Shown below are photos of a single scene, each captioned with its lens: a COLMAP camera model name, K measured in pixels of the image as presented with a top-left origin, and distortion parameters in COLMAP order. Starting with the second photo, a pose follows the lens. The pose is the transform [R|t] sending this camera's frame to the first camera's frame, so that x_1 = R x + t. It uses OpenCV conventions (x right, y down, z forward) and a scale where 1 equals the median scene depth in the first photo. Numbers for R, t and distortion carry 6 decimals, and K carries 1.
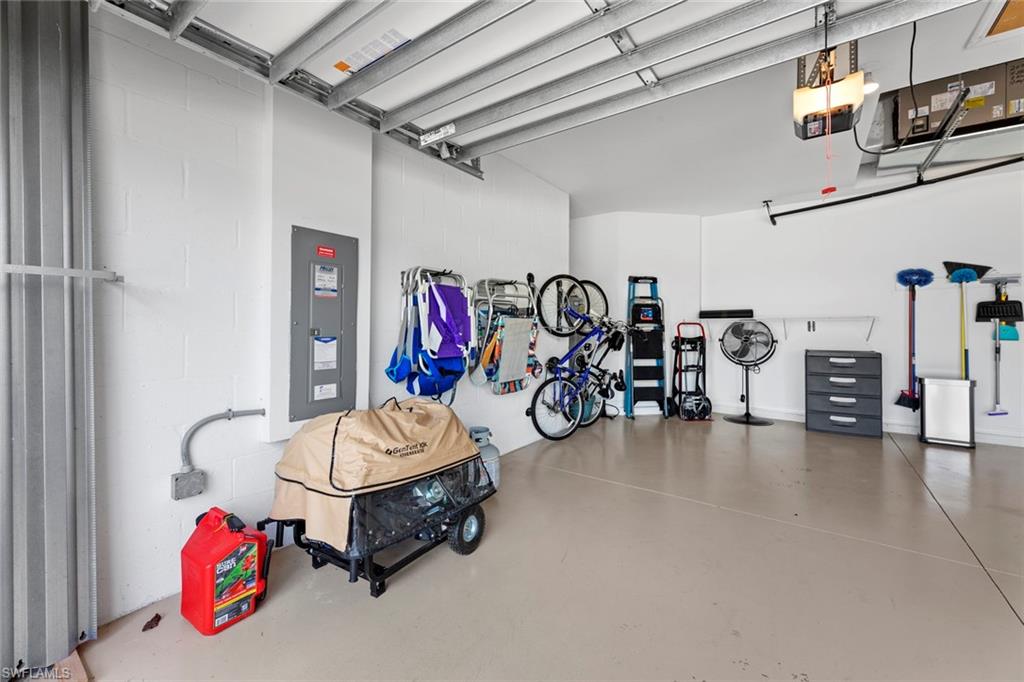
lens RADIAL K [[416.4, 0, 509.9], [0, 416.4, 325.9], [0, 0, 1]] dist [0.003244, -0.001128]
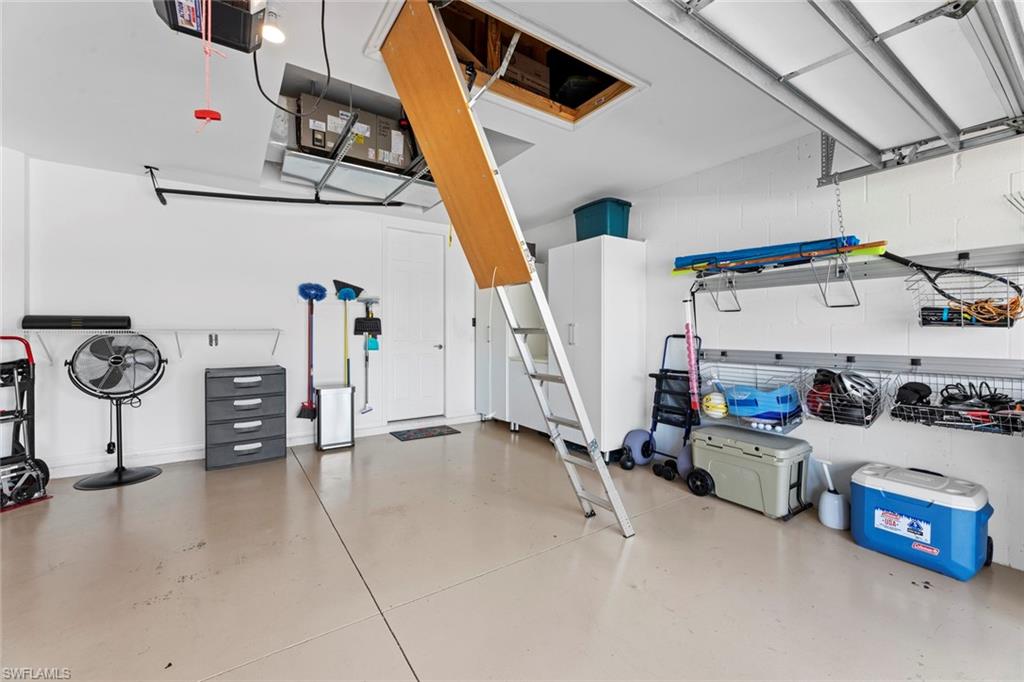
lens RADIAL K [[416.4, 0, 510.0], [0, 416.4, 334.2], [0, 0, 1]] dist [0.003244, -0.001128]
pose [[0.337993, -0.006253, 0.941128, 0.165734], [-0.005154, 0.999951, 0.008494, -0.022692], [-0.941134, -0.007721, 0.337944, 0.192261]]
